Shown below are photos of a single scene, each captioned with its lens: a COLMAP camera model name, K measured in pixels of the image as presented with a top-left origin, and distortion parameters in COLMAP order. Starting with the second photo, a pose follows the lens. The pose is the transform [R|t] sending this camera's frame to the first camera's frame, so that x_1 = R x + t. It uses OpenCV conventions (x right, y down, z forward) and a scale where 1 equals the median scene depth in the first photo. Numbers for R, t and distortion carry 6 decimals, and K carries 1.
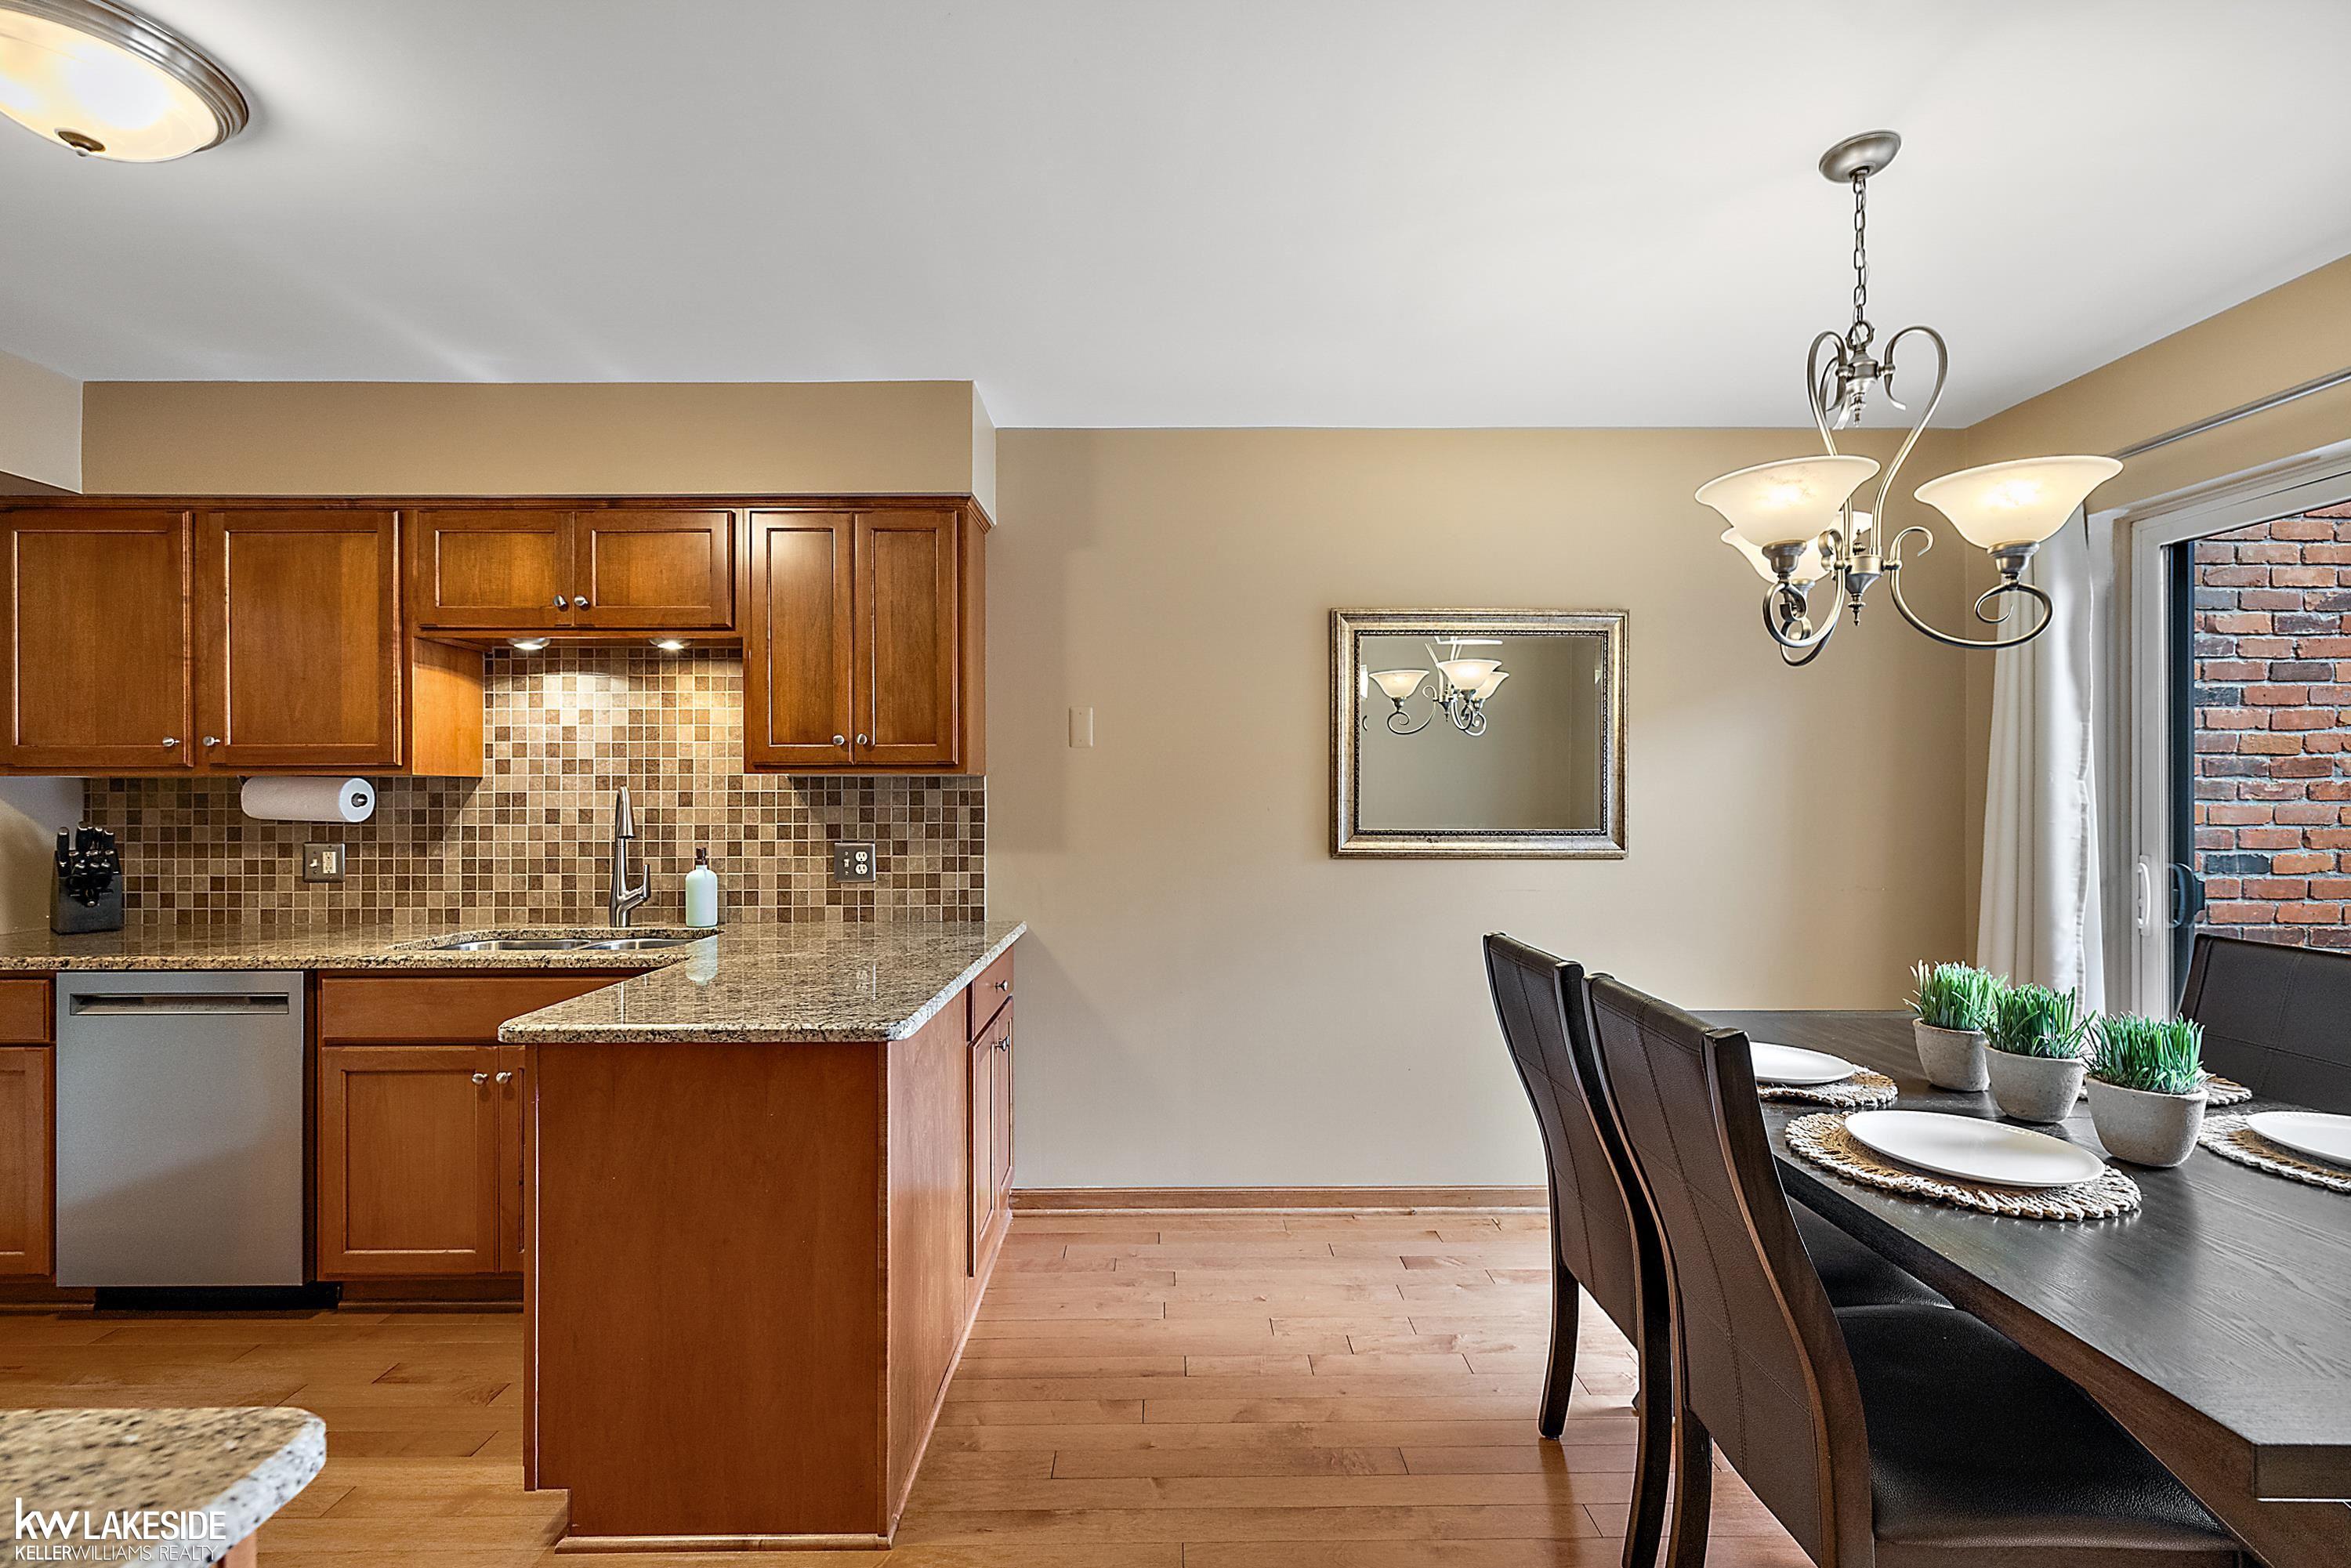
lens RADIAL K [[993.8, 0, 1163.5], [0, 993.8, 794.3], [0, 0, 1]] dist [0.001522, 0.001496]
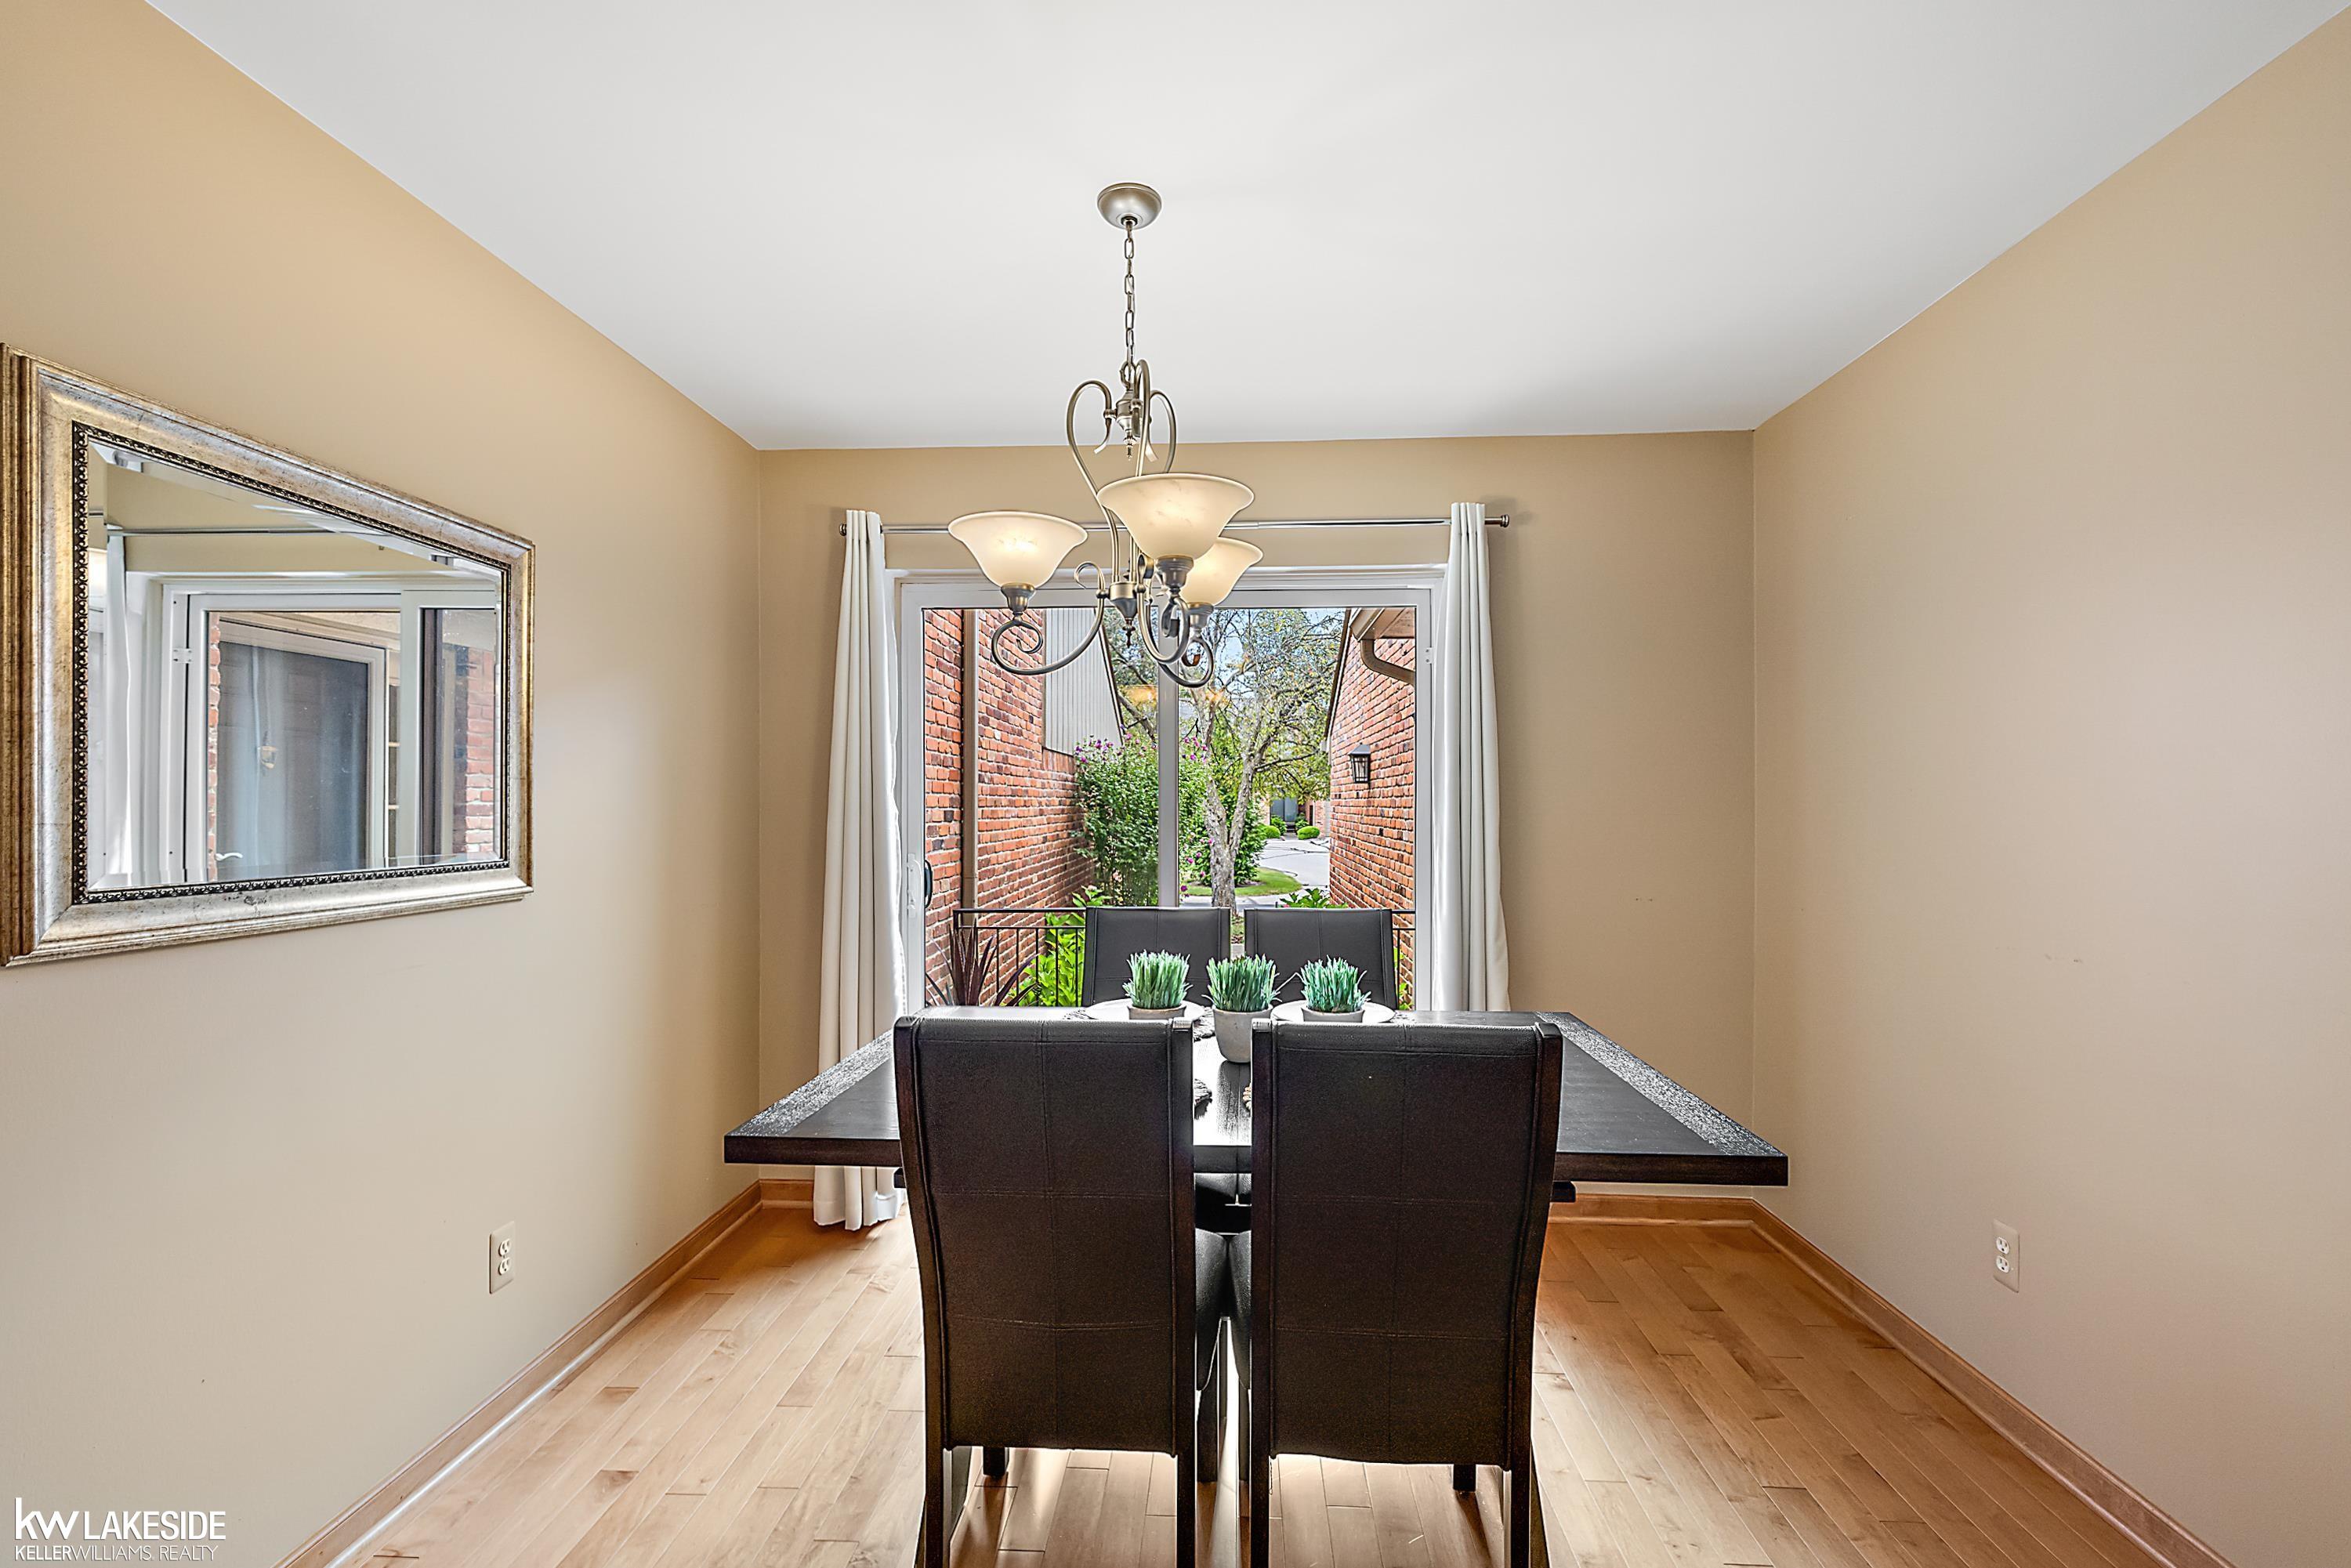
lens RADIAL K [[993.8, 0, 1192.6], [0, 993.8, 801.5], [0, 0, 1]] dist [0.001522, 0.001496]
pose [[0.052671, 0.002663, 0.998608, -0.207145], [0.000949, 0.999996, -0.002717, -0.001617], [-0.998611, 0.001091, 0.052668, 0.505338]]
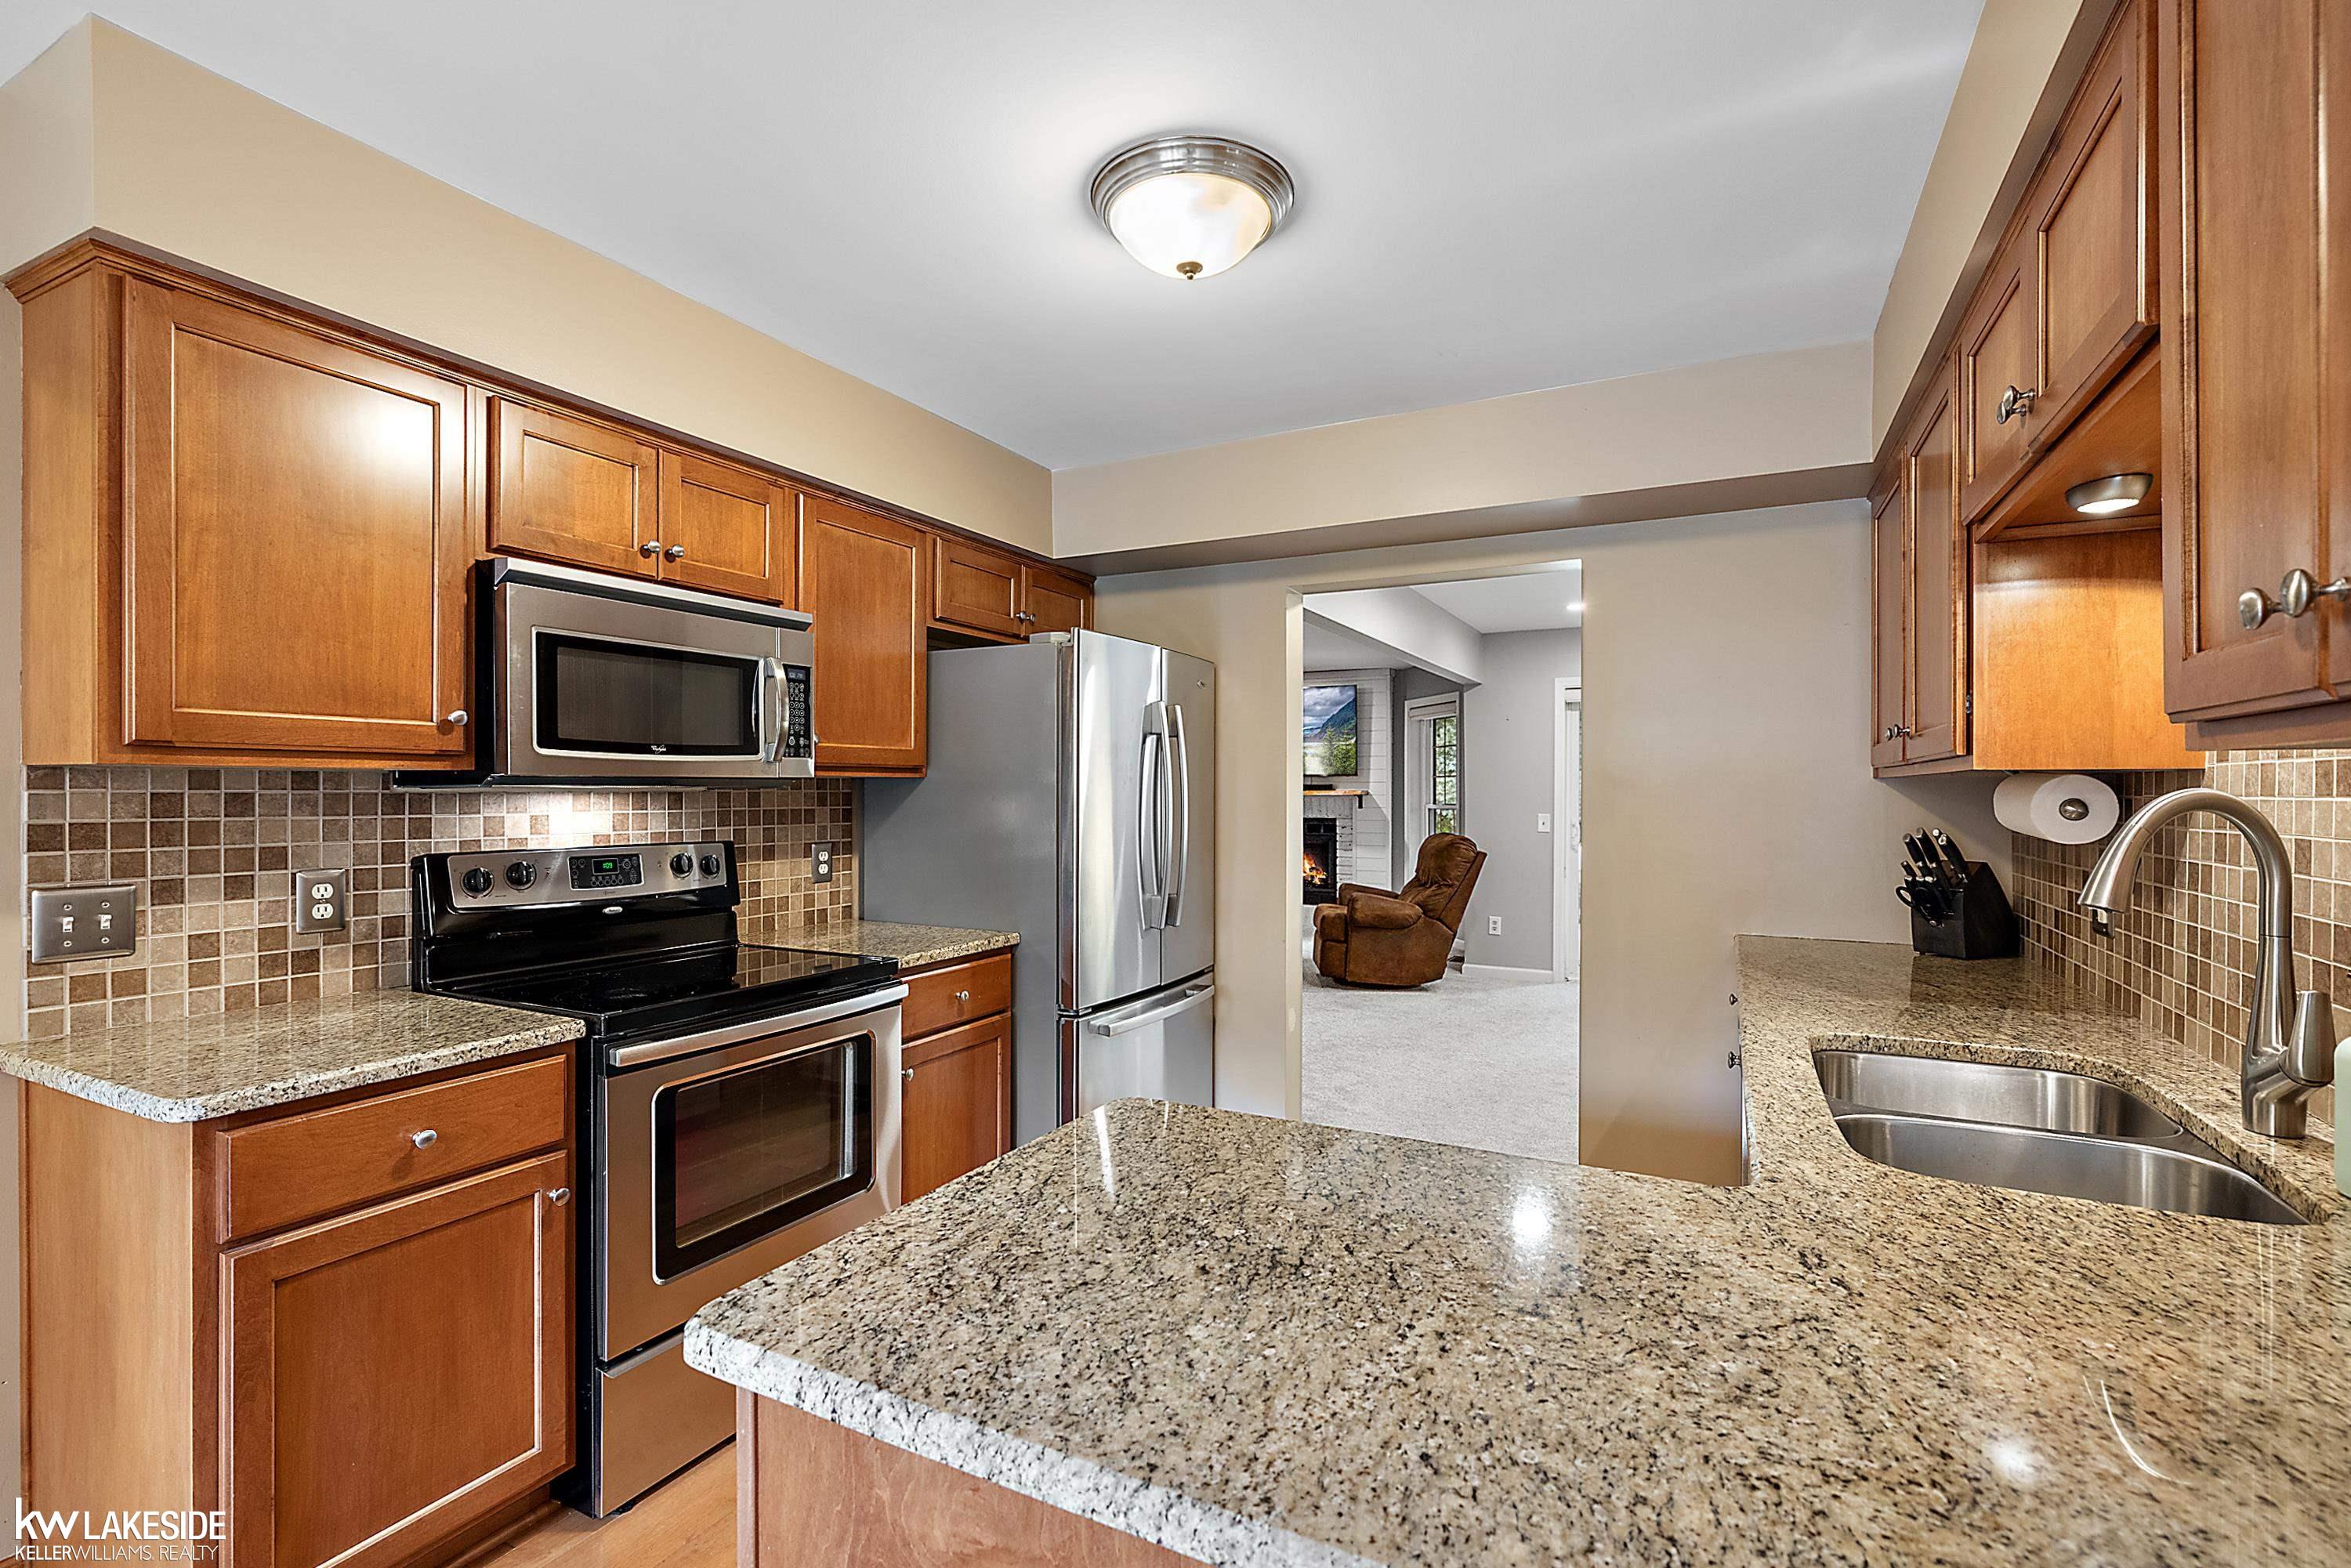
lens RADIAL K [[1077.3, 0, 1179.7], [0, 1077.3, 792.5], [0, 0, 1]] dist [-0.010804, 0.004857]
pose [[-0.458448, 0.004457, -0.888710, 0.047366], [-0.001232, 0.999983, 0.005650, -0.008002], [0.888720, 0.003686, -0.458435, 0.784184]]
